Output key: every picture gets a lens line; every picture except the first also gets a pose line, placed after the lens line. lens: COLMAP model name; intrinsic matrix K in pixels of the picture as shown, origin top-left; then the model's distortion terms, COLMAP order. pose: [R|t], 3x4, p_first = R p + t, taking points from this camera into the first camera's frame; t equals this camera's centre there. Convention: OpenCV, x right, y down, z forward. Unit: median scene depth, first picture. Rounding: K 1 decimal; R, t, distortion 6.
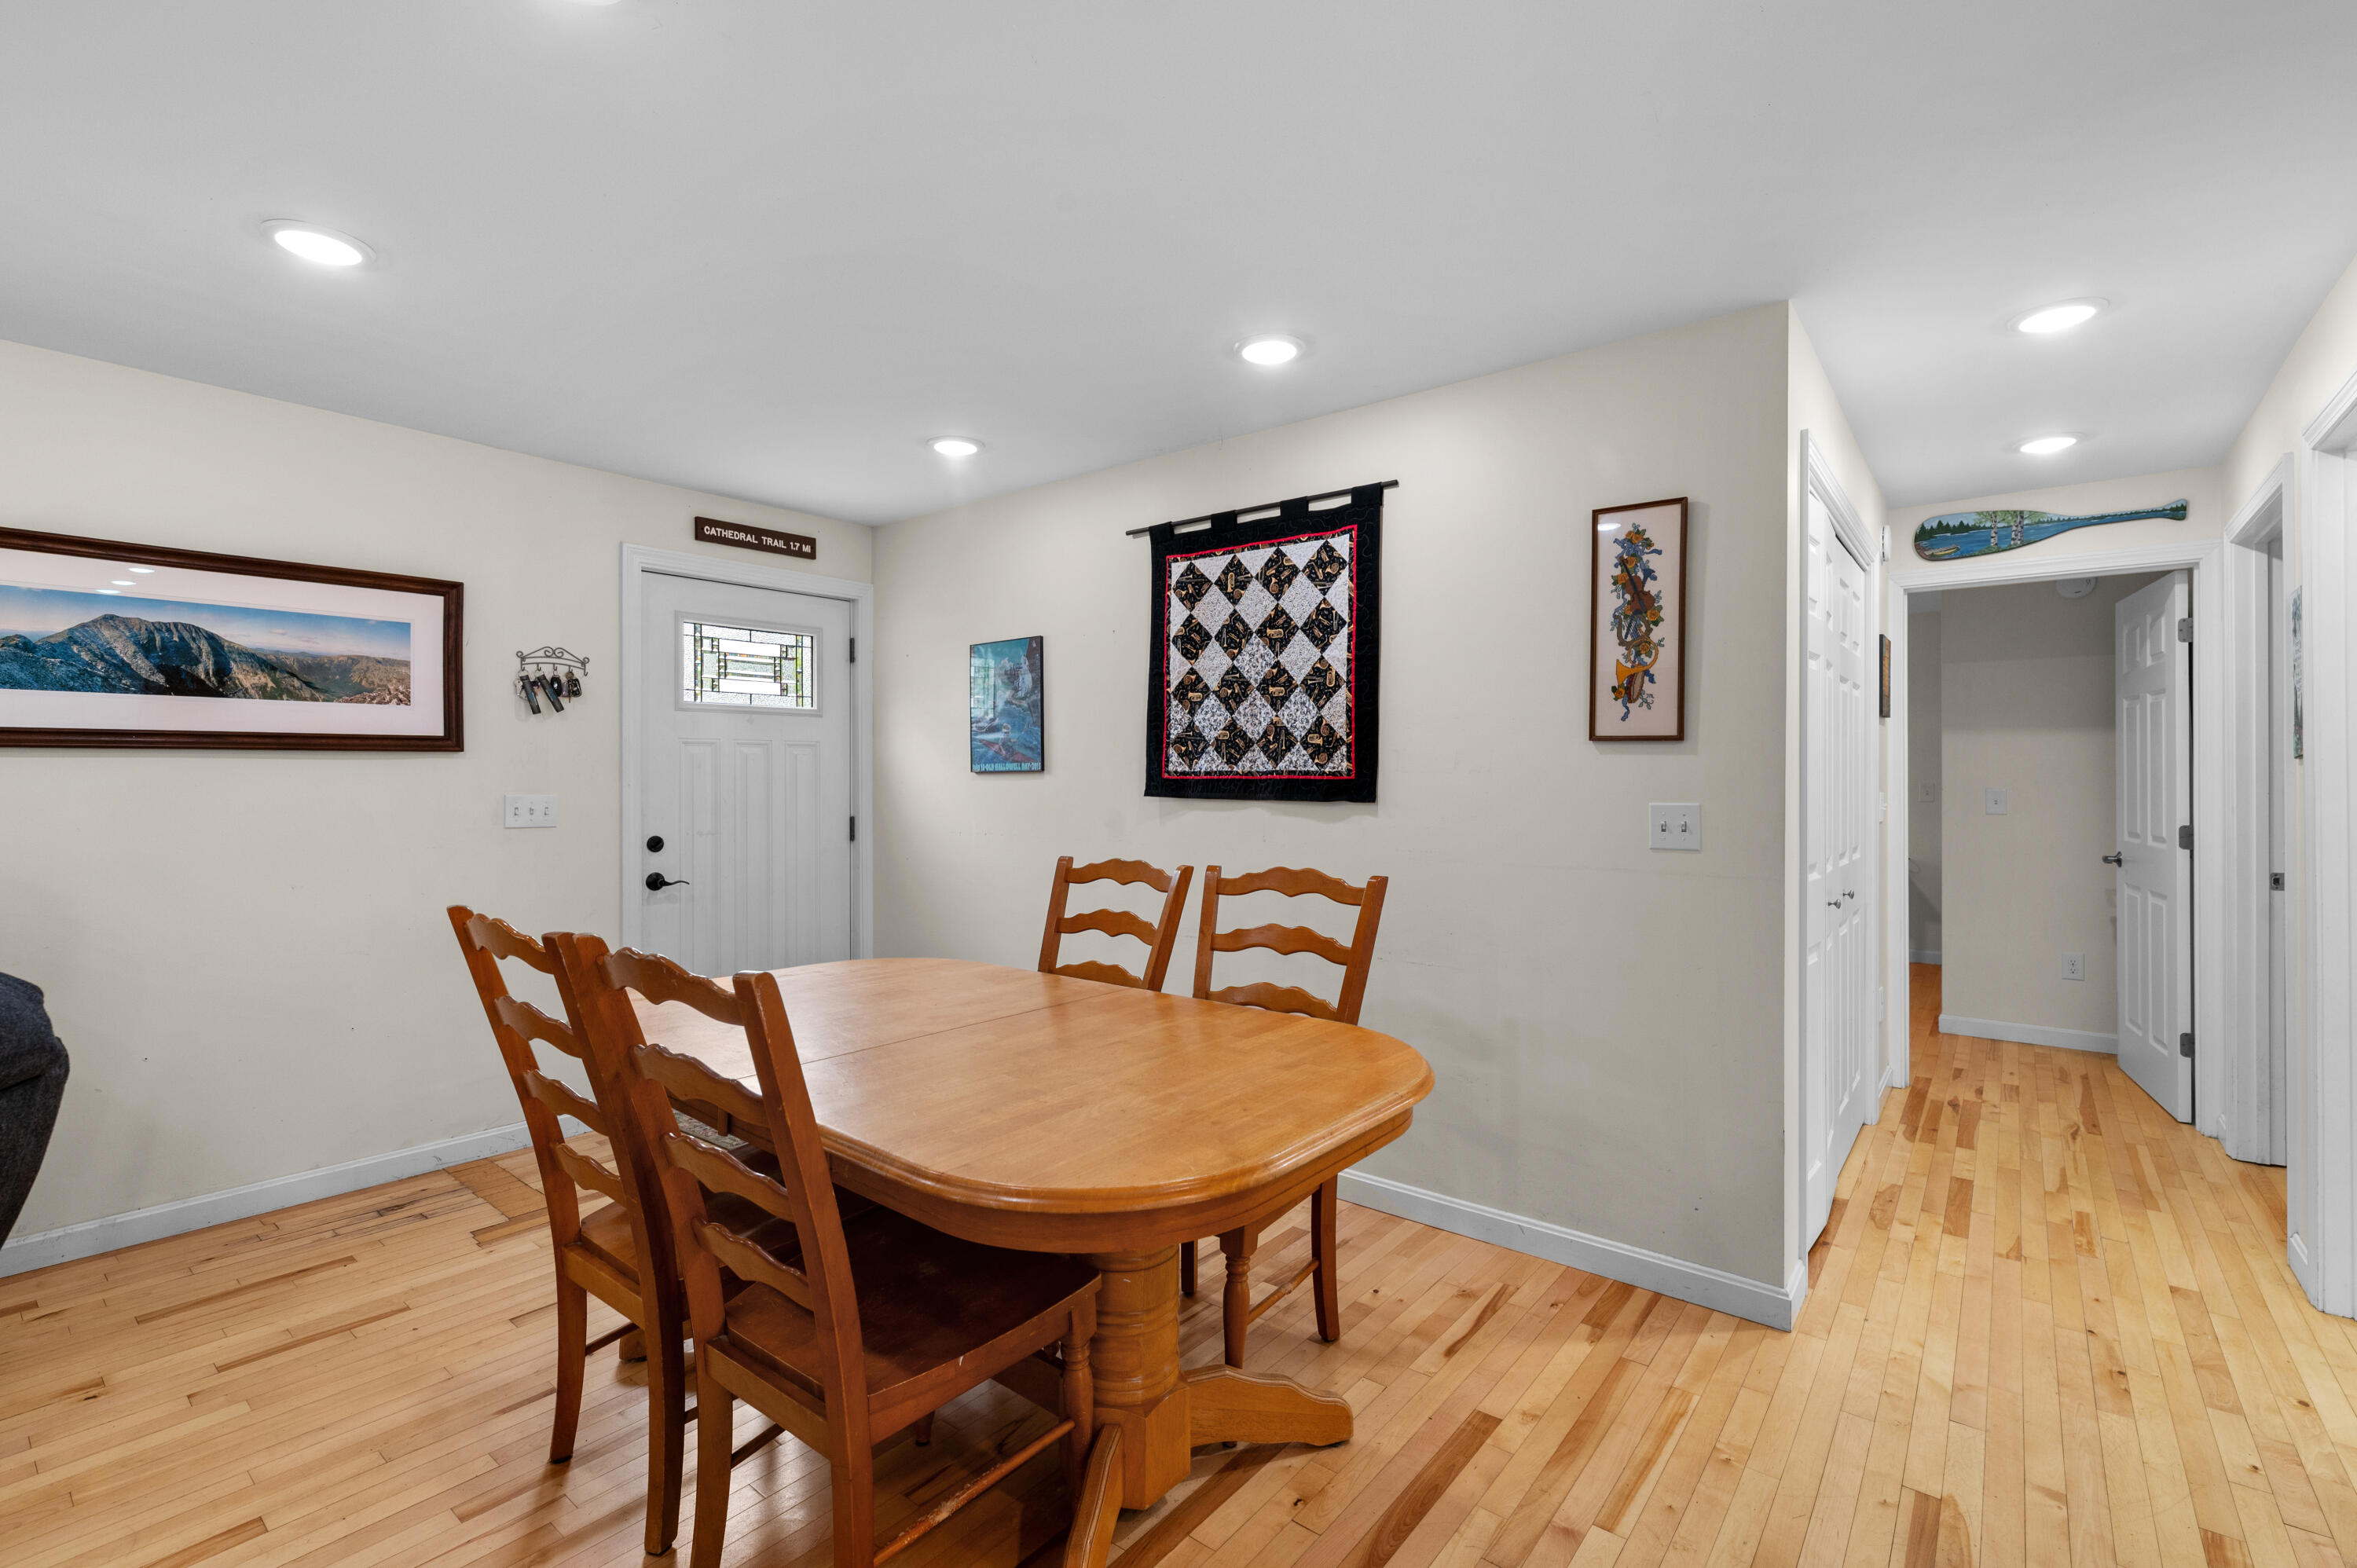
lens RADIAL K [[1045.8, 0, 1175.8], [0, 1045.8, 776.1], [0, 0, 1]] dist [0.001901, 0.000632]
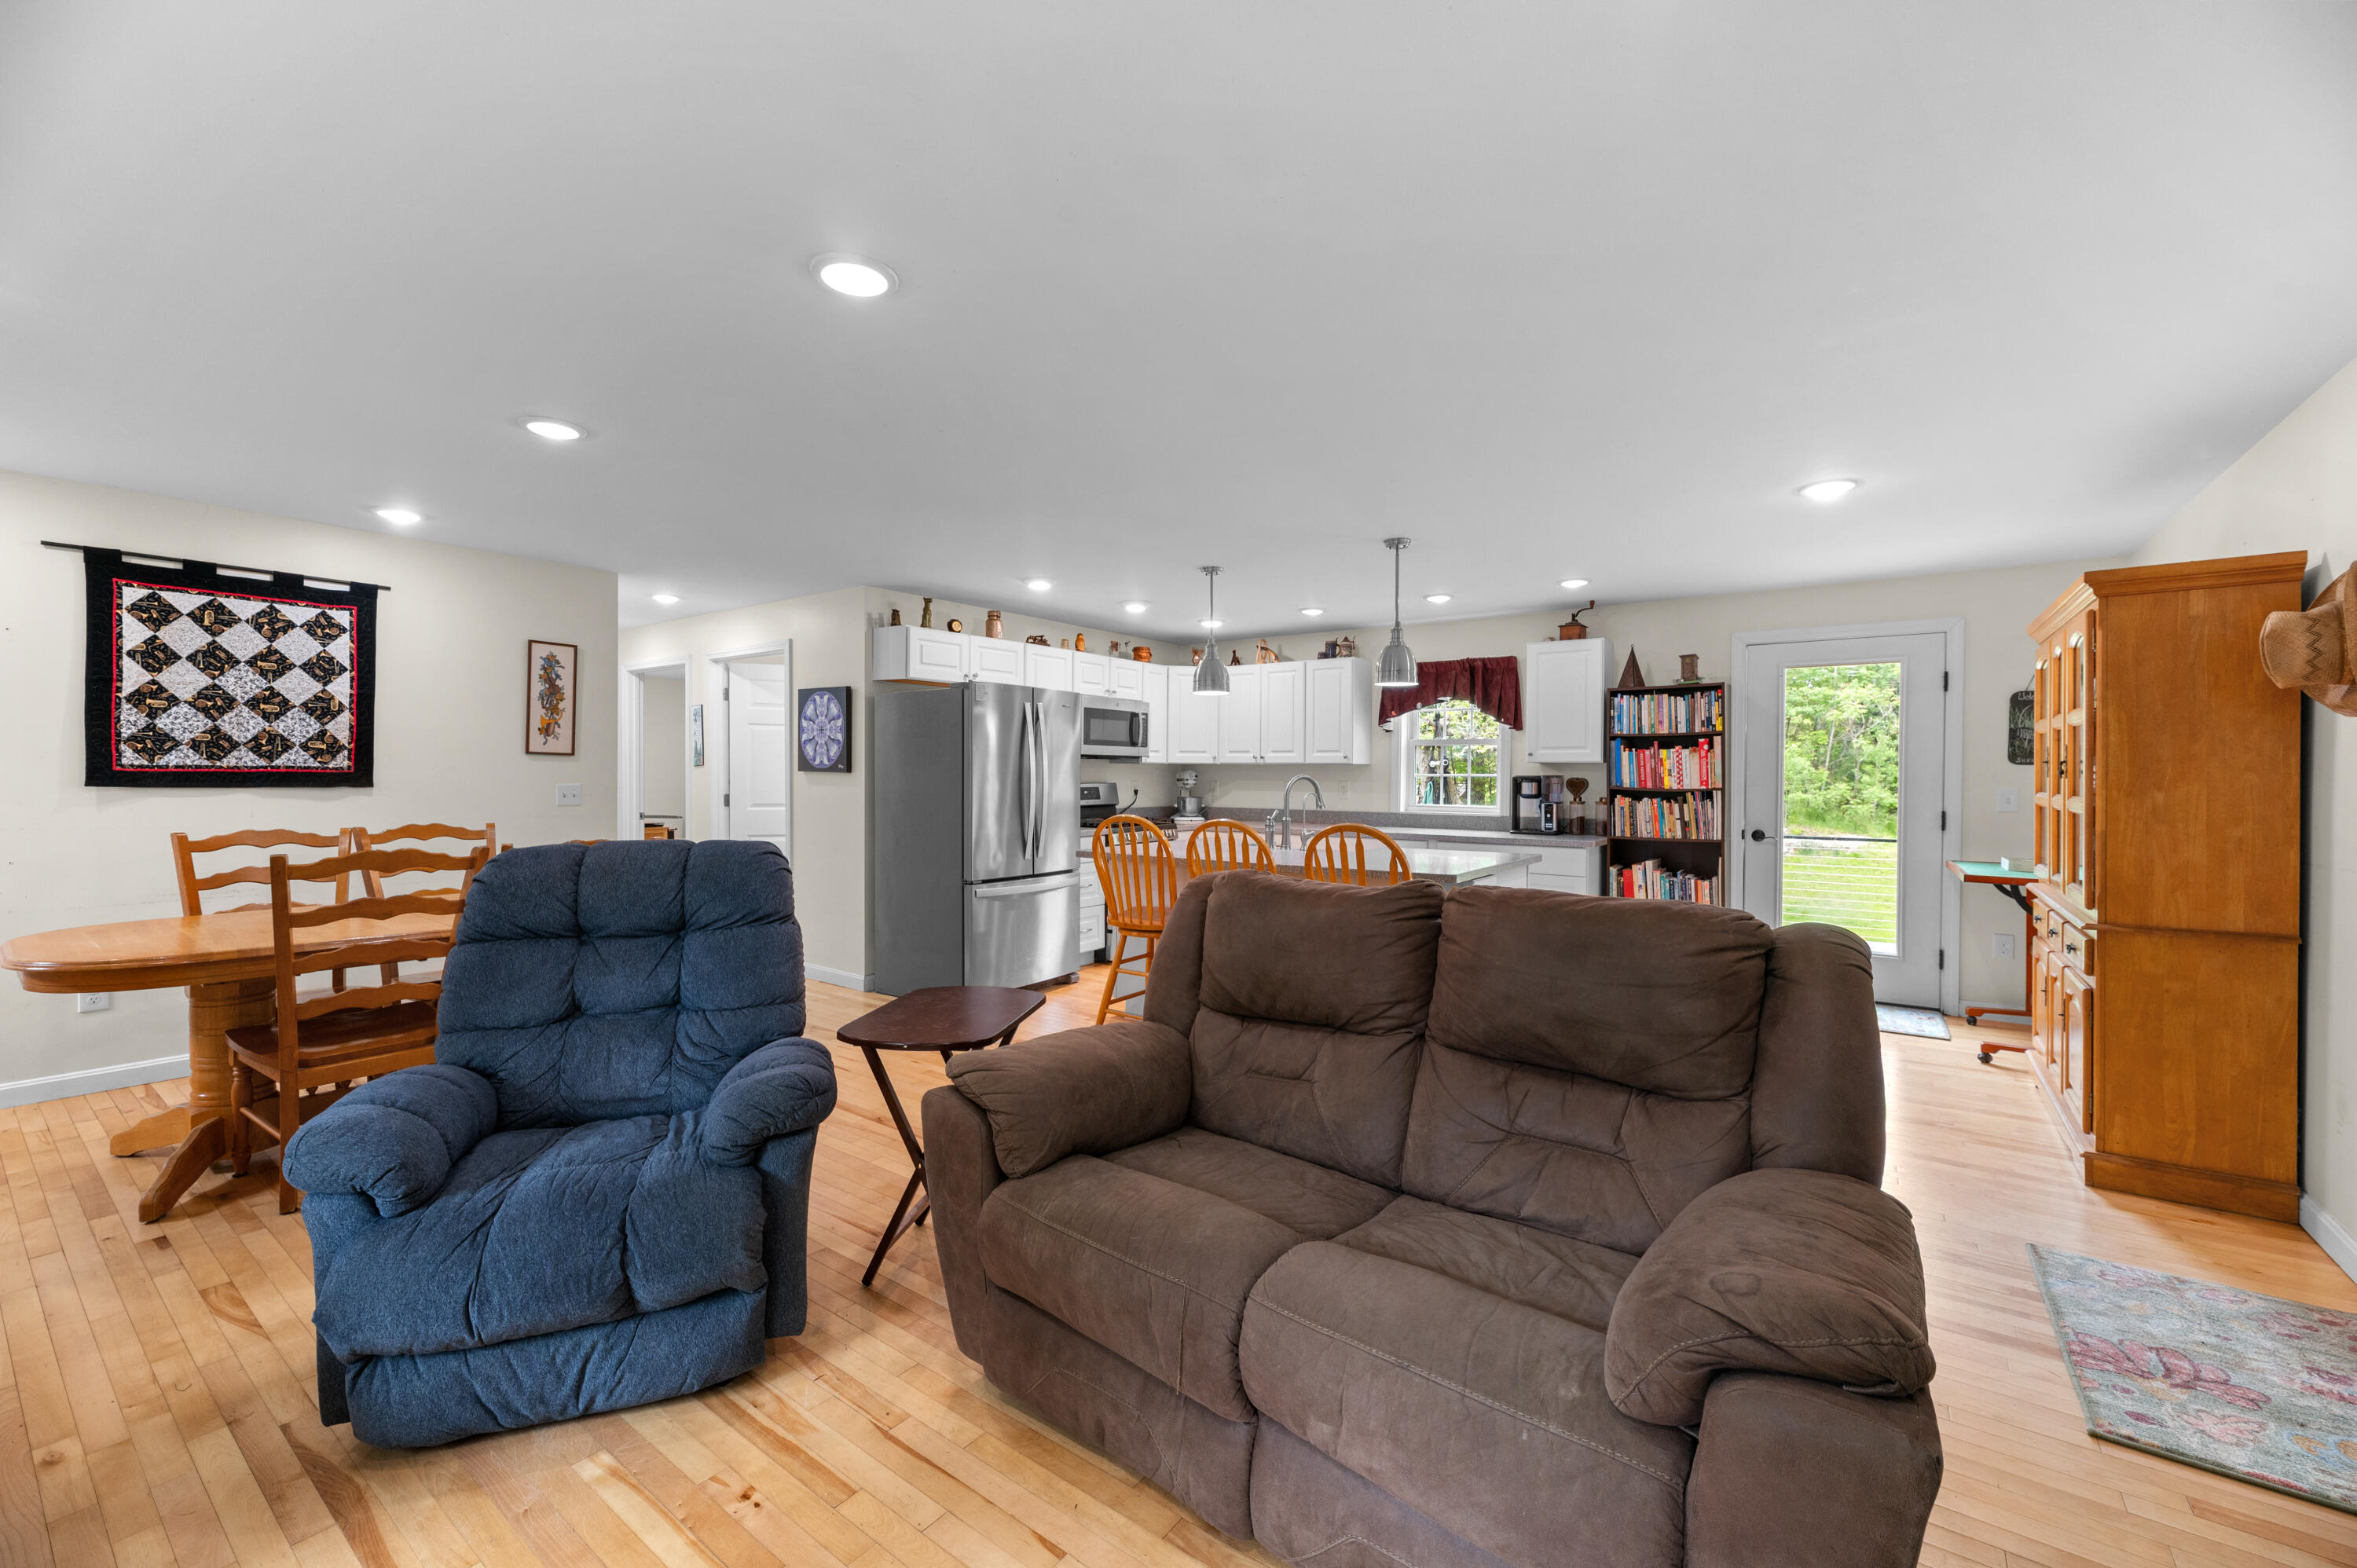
lens RADIAL K [[936.2, 0, 1184.2], [0, 936.2, 787.8], [0, 0, 1]] dist [0.003439, 0.000462]
pose [[-0.049548, -0.013659, 0.998678, -1.184402], [-0.006972, 0.999887, 0.013330, -0.001016], [-0.998747, -0.006302, -0.049637, -0.140641]]
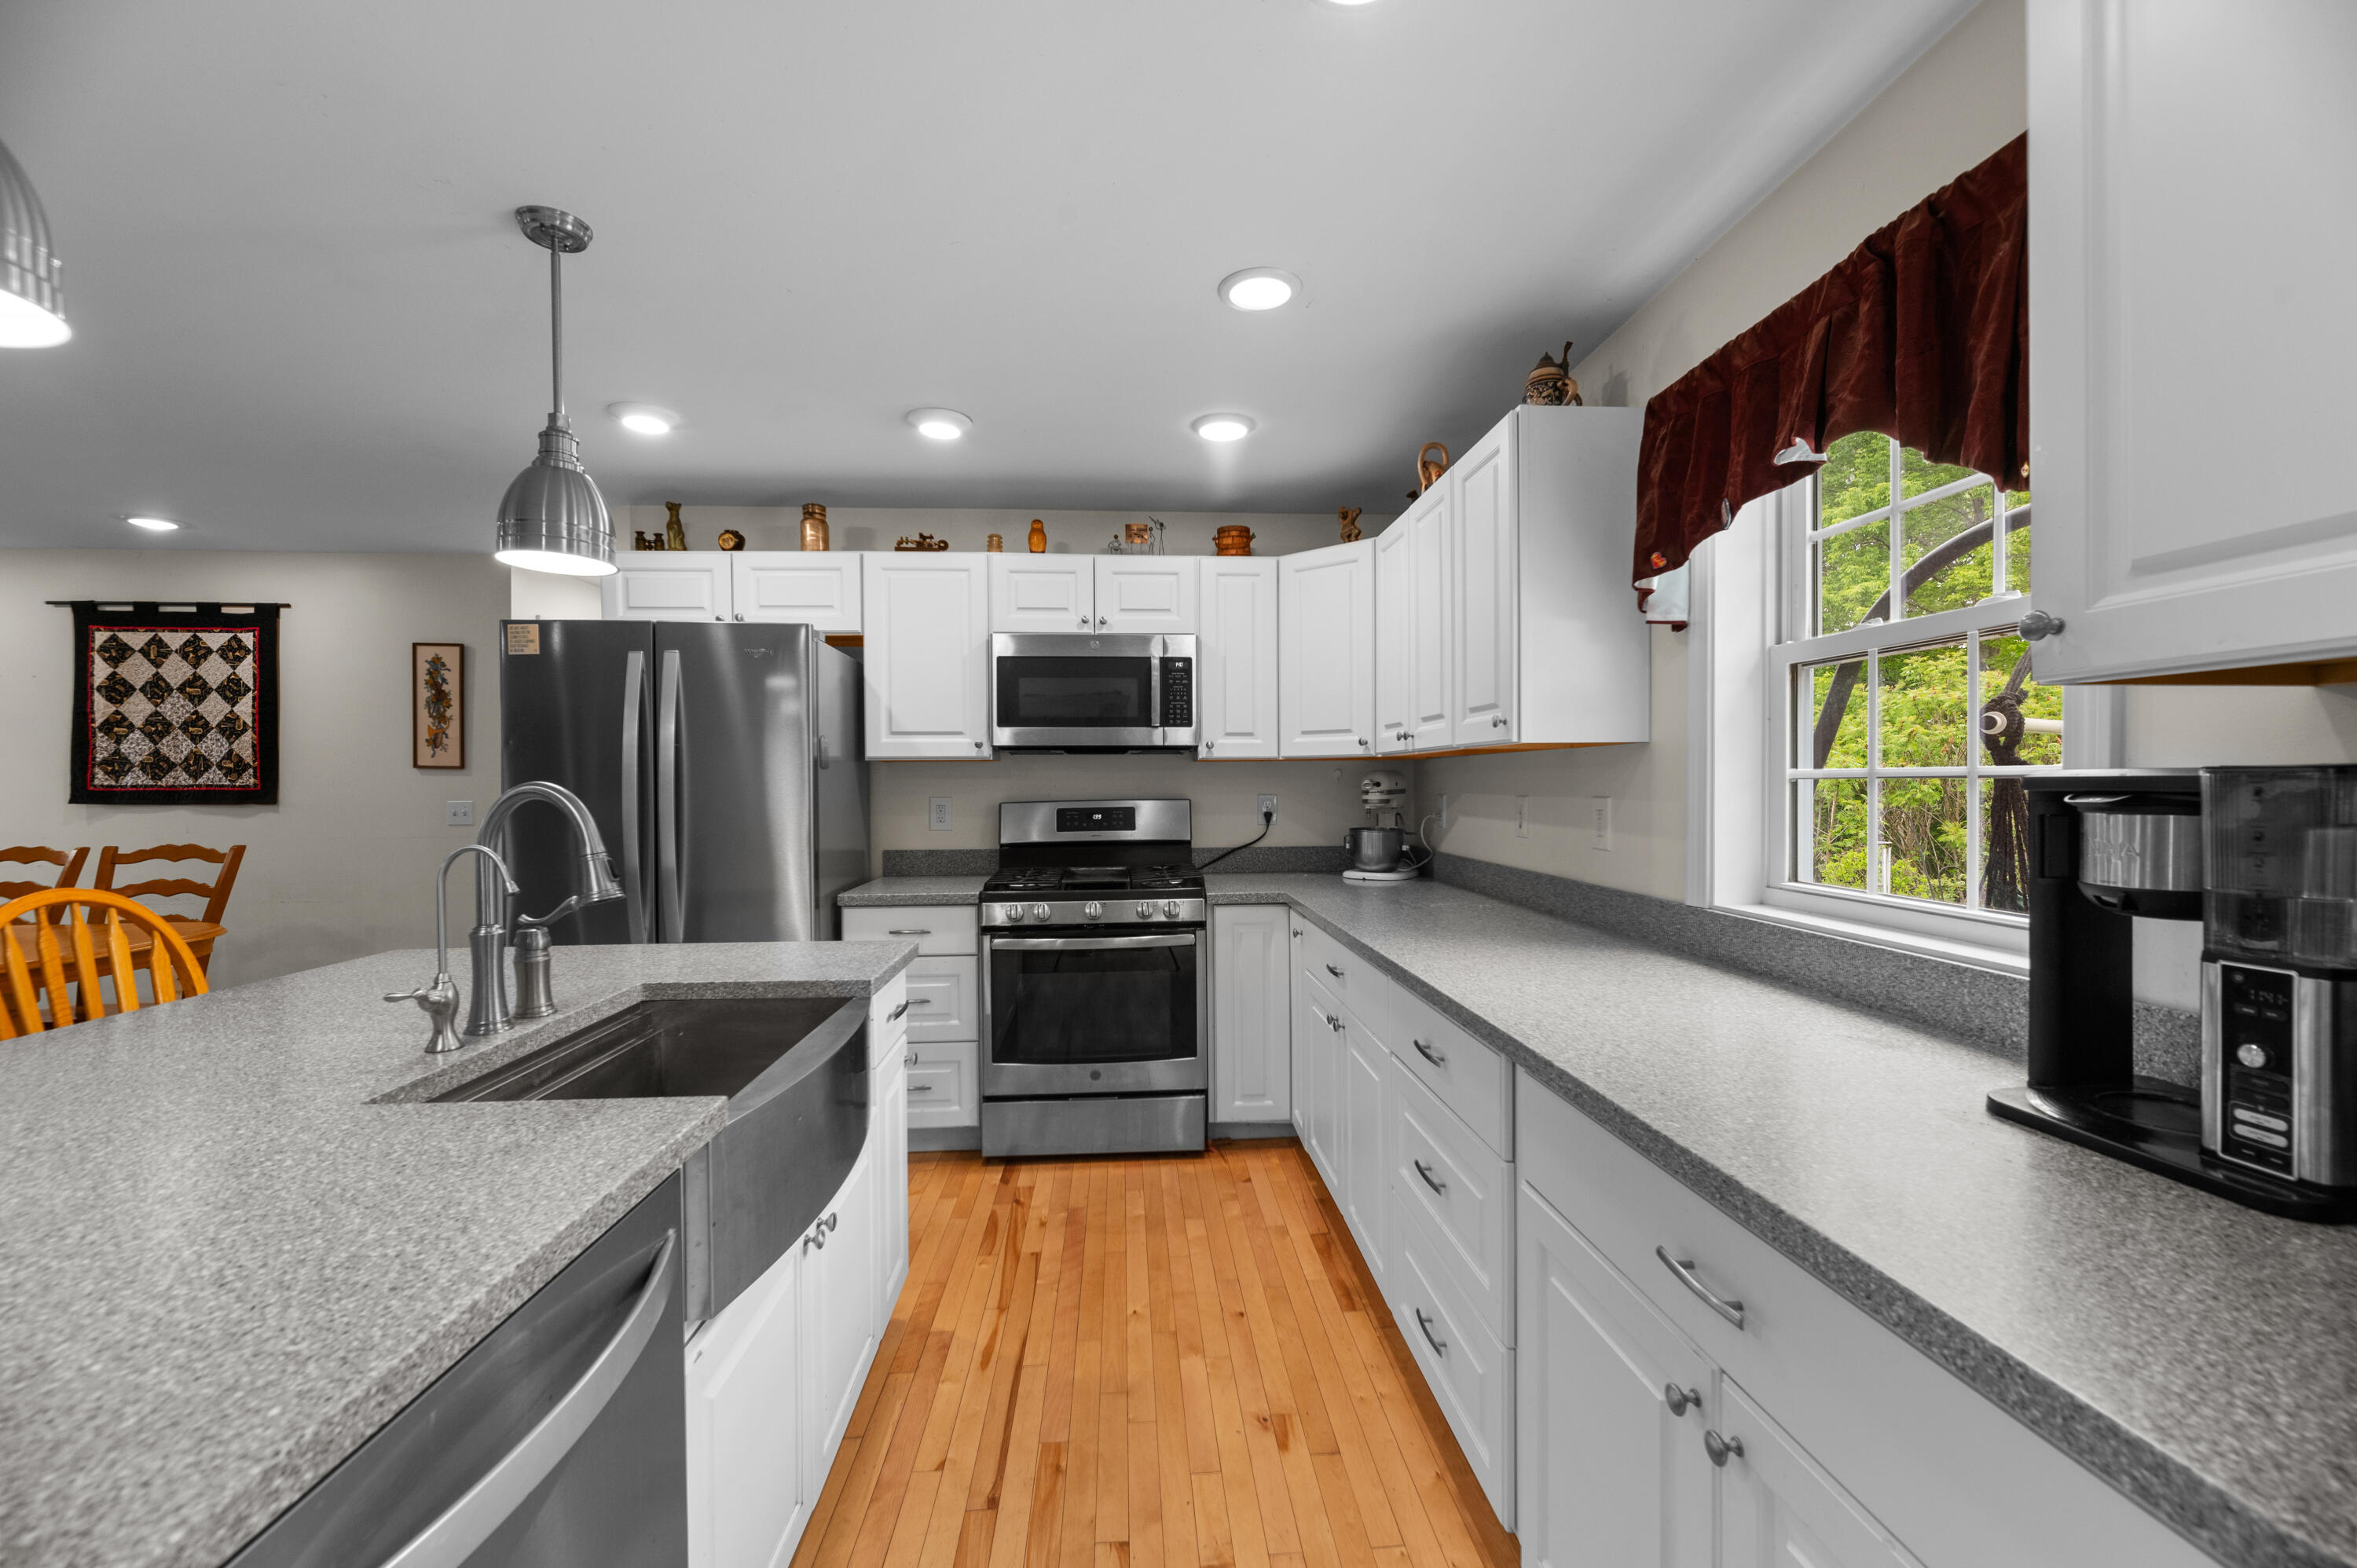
lens RADIAL K [[949.2, 0, 1186.2], [0, 949.2, 794.8], [0, 0, 1]] dist [-0.002073, 0.000556]
pose [[0.730923, -0.011946, 0.682355, 0.201786], [0.004153, 0.999906, 0.013057, -0.002179], [-0.682447, -0.006710, 0.730904, -0.921416]]
